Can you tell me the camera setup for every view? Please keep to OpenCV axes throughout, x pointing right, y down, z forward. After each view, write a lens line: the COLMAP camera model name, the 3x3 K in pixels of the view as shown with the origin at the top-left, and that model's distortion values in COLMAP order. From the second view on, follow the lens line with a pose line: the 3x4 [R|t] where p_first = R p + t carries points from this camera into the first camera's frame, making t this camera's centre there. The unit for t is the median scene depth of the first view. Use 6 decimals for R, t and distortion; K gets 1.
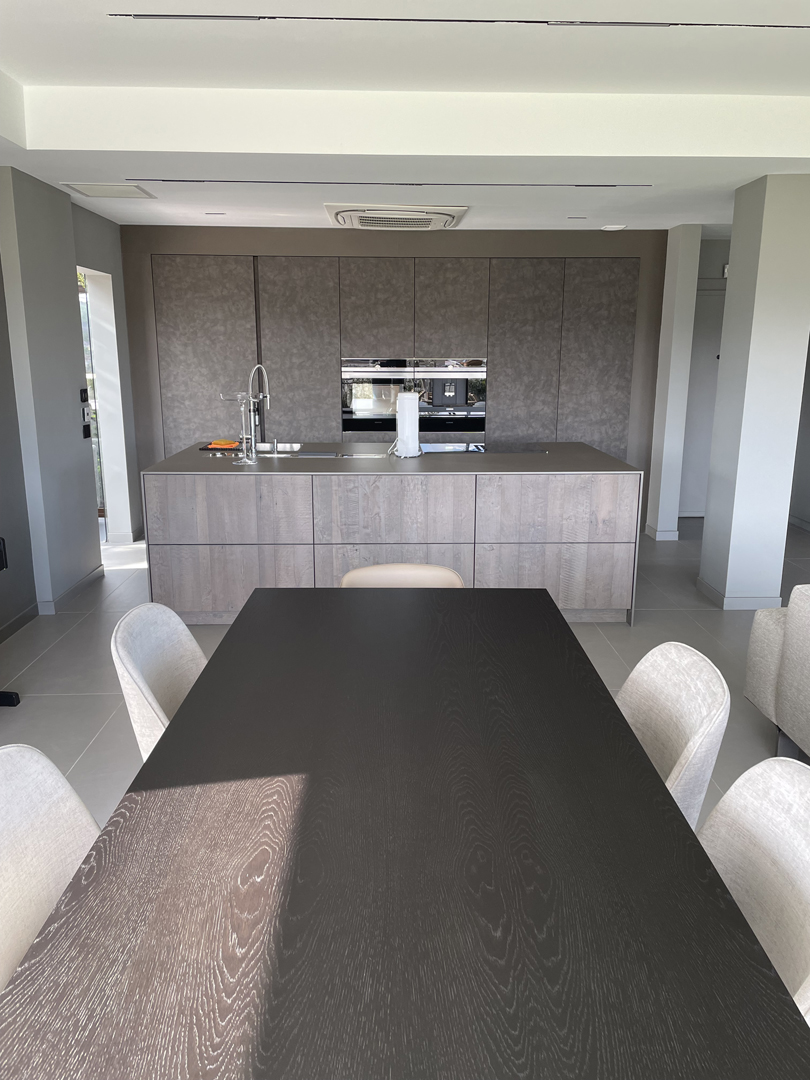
lens RADIAL K [[818.0, 0, 405.9], [0, 818.0, 540.2], [0, 0, 1]] dist [0.074887, -0.014355]
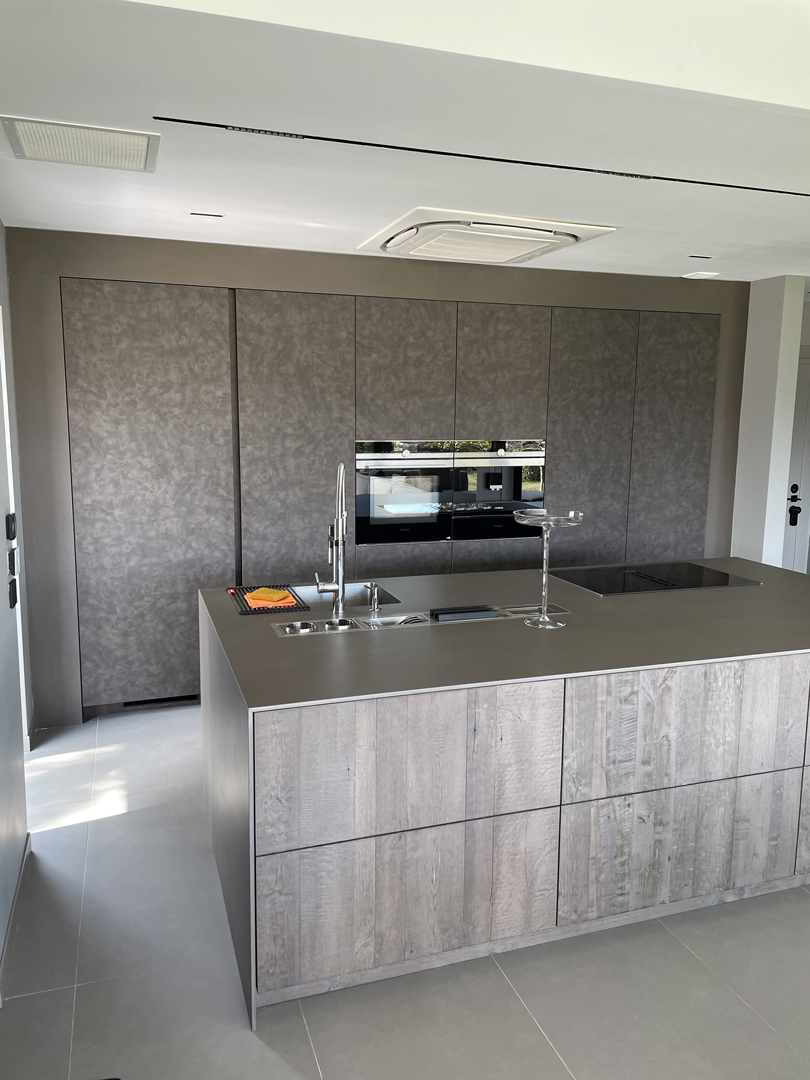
lens RADIAL K [[818.0, 0, 405.6], [0, 818.0, 537.8], [0, 0, 1]] dist [0.074887, -0.014355]
pose [[0.954063, -0.040599, 0.296844, -0.249357], [0.061747, 0.996151, -0.062215, -0.097383], [-0.293175, 0.077686, 0.952897, 0.349171]]
